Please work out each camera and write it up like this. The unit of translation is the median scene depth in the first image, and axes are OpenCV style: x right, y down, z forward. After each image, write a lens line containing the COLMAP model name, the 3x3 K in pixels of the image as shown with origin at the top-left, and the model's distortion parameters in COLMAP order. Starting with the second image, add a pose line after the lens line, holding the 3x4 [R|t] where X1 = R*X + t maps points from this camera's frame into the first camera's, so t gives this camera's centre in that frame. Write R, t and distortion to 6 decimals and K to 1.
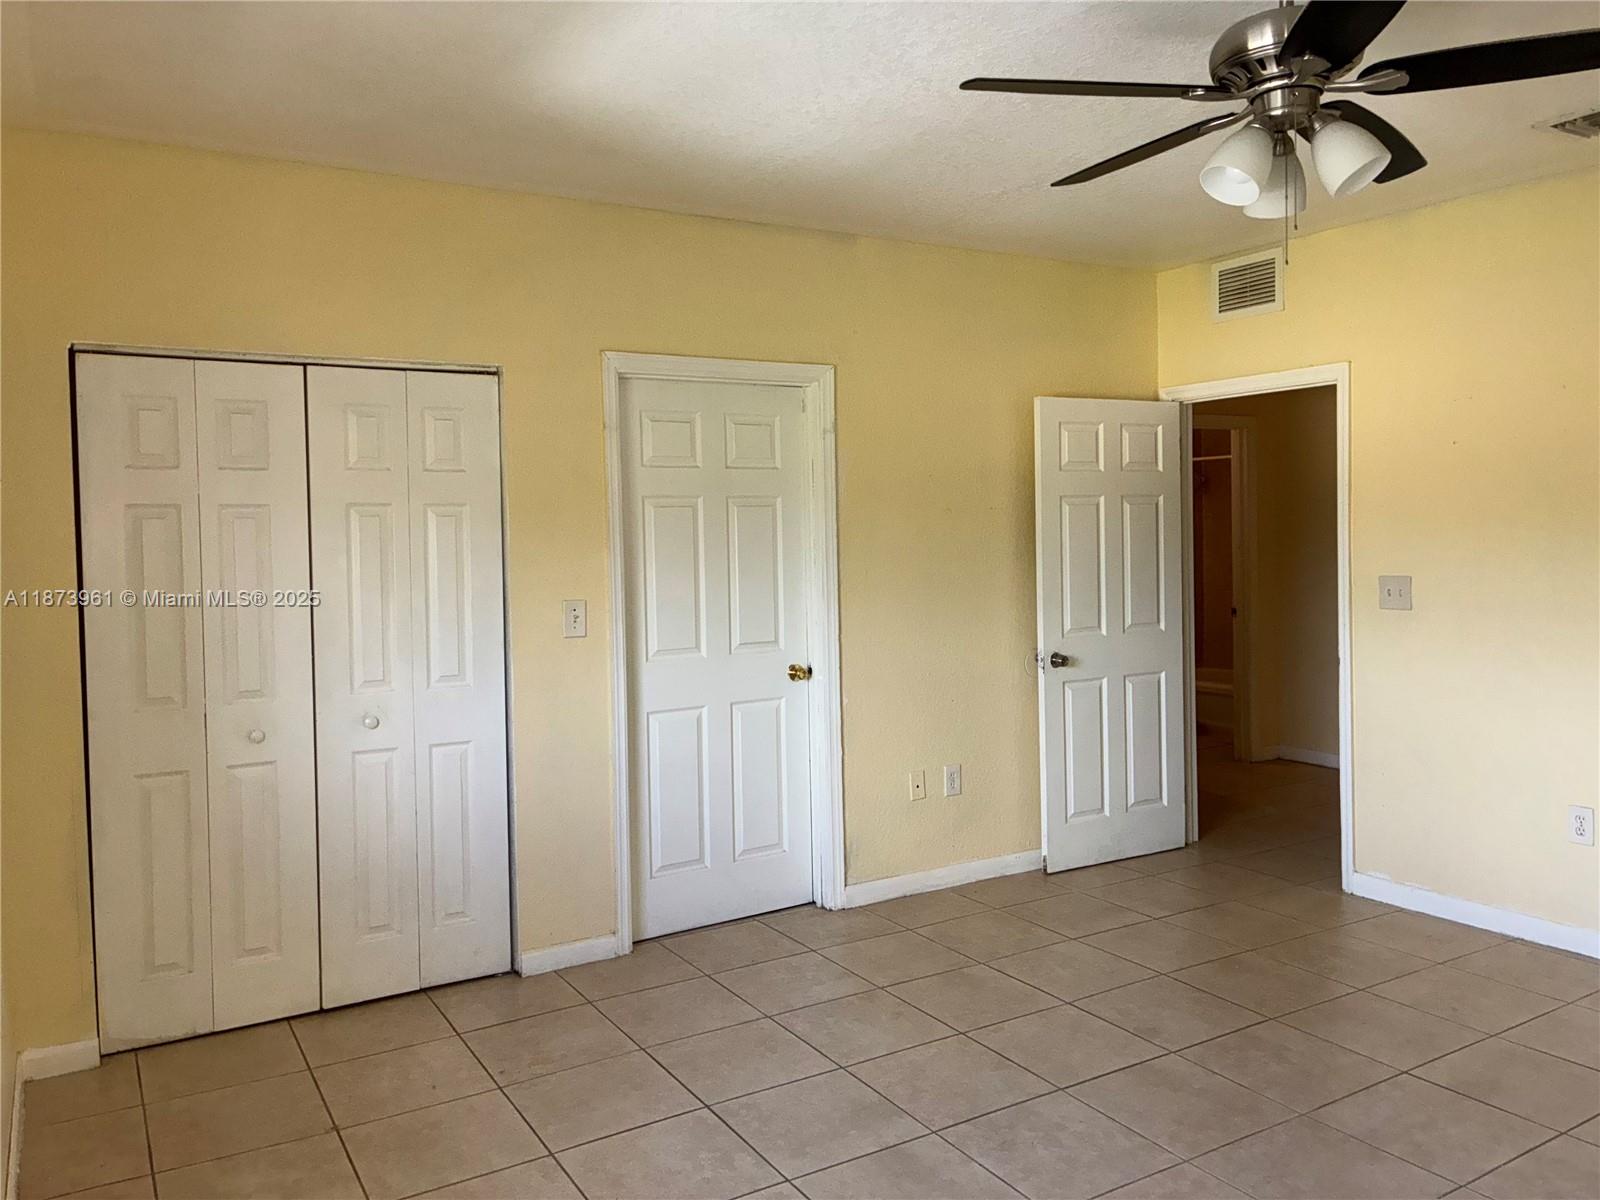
lens RADIAL K [[1210.9, 0, 787.5], [0, 1210.9, 572.5], [0, 0, 1]] dist [0.051981, -0.072304]
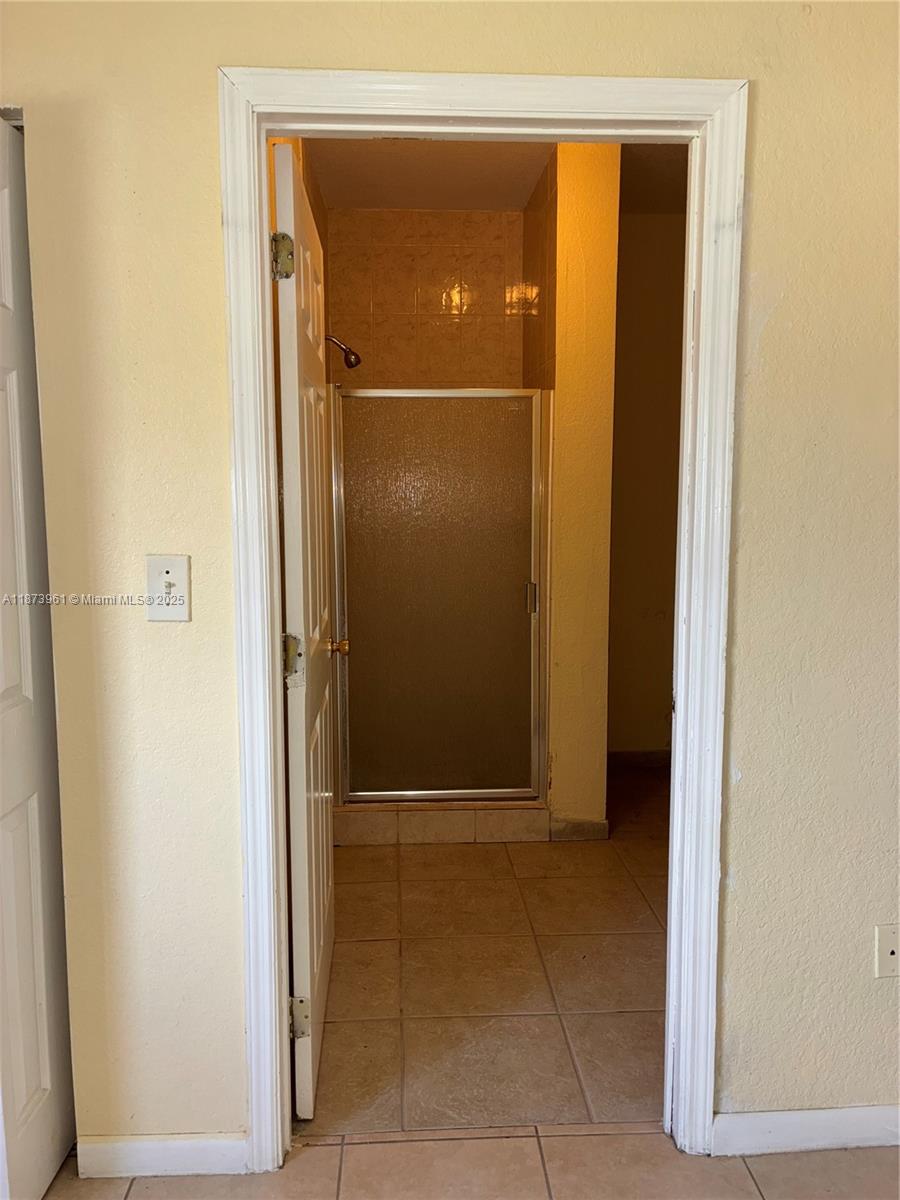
lens RADIAL K [[908.2, 0, 449.2], [0, 908.2, 604.0], [0, 0, 1]] dist [0.051981, -0.072304]
pose [[0.887450, 0.072882, -0.455105, 0.124701], [-0.033187, 0.994960, 0.094621, 0.002102], [0.459708, -0.068868, 0.885396, 0.686539]]
